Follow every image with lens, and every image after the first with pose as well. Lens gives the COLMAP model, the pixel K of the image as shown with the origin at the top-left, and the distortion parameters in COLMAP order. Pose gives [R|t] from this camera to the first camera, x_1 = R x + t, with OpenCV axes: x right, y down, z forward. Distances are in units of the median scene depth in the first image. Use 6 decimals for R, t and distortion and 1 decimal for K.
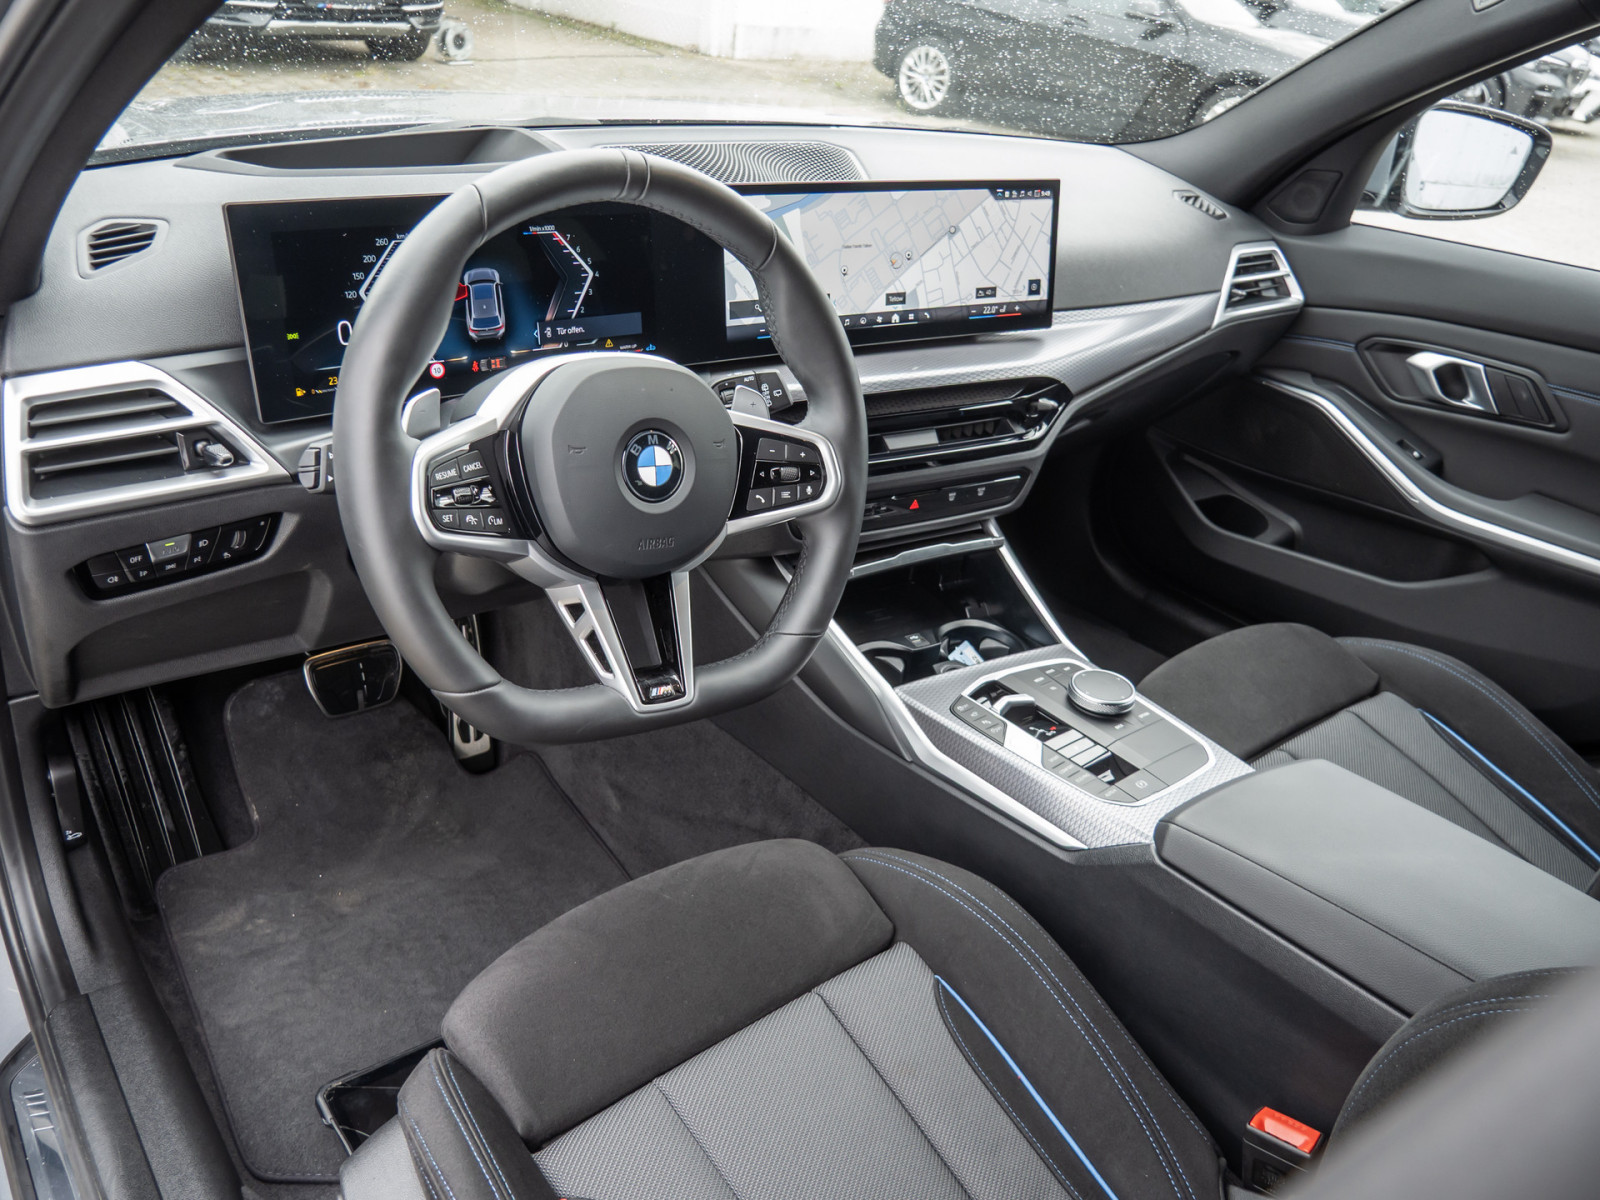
lens RADIAL K [[1173.3, 0, 801.3], [0, 1173.3, 660.6], [0, 0, 1]] dist [-0.085140, 0.034639]
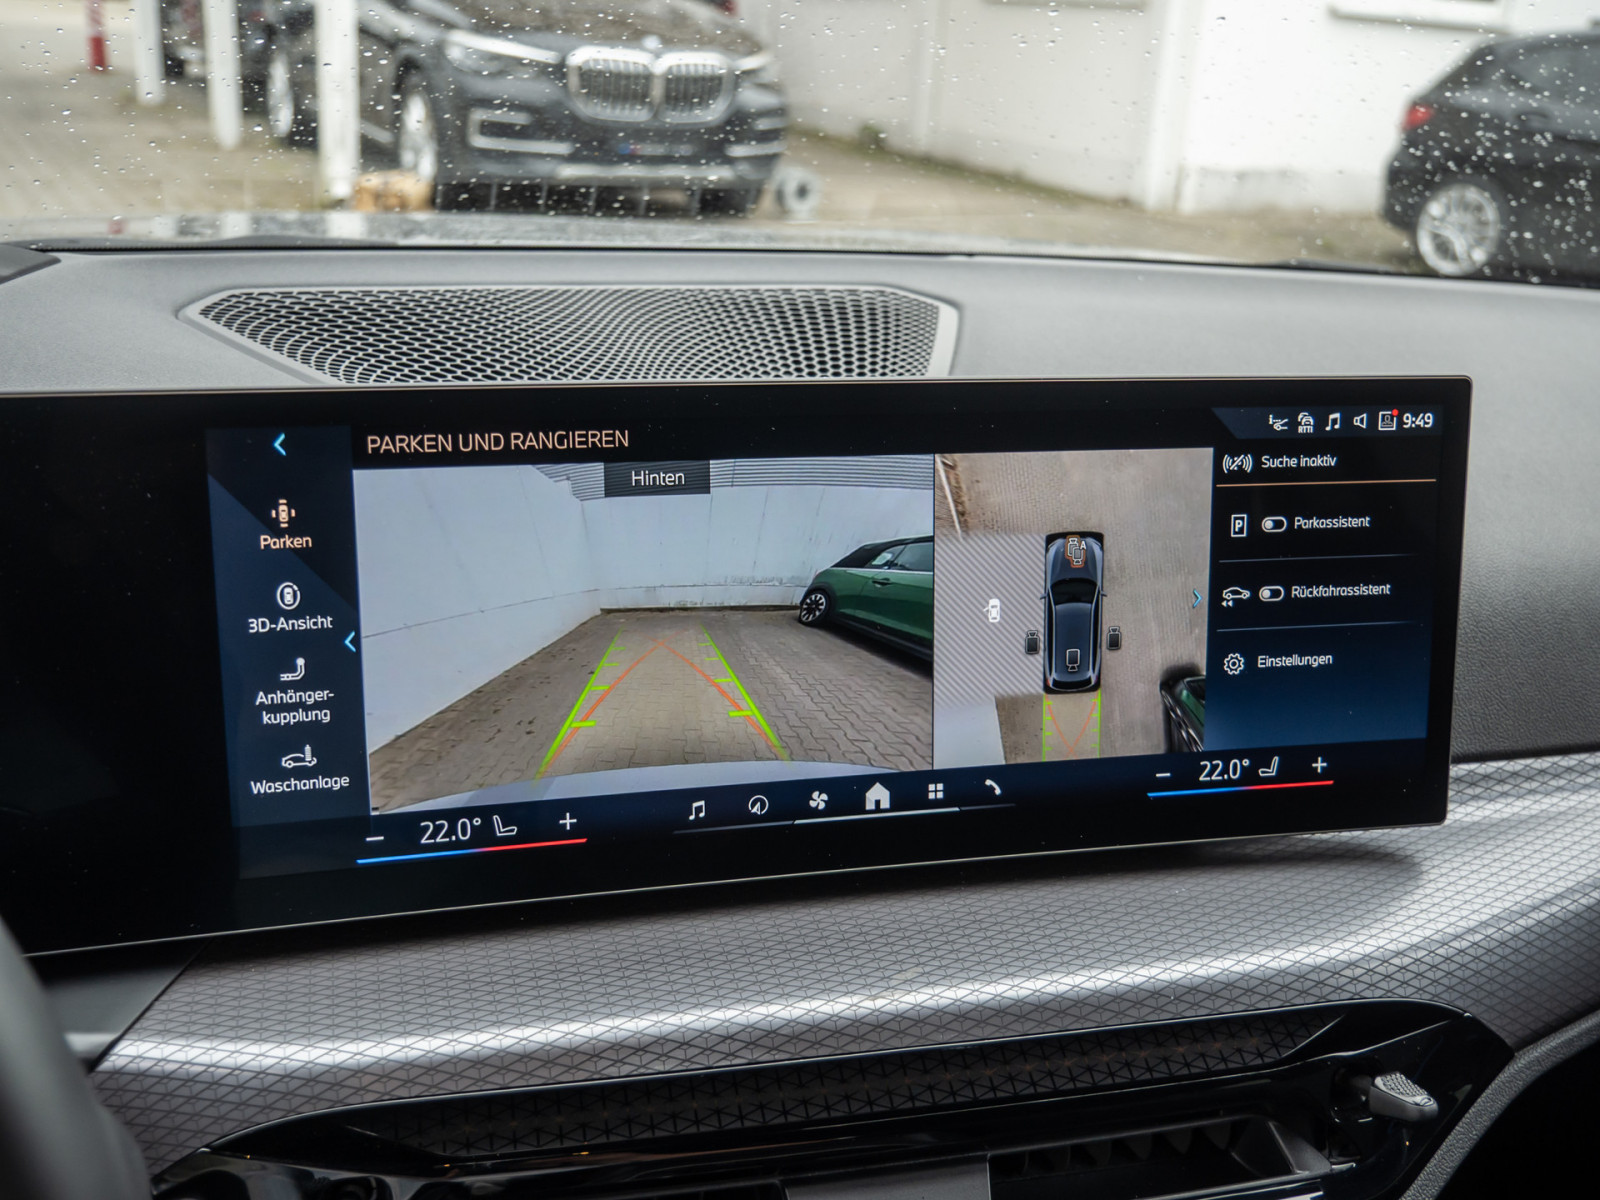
lens RADIAL K [[1597.1, 0, 794.8], [0, 1597.1, 629.0], [0, 0, 1]] dist [-0.026813, 0.032454]
pose [[0.955447, 0.053575, -0.290258, 0.209667], [-0.119091, 0.969763, -0.213018, -0.278047], [0.270070, 0.238094, 0.932938, 0.660792]]
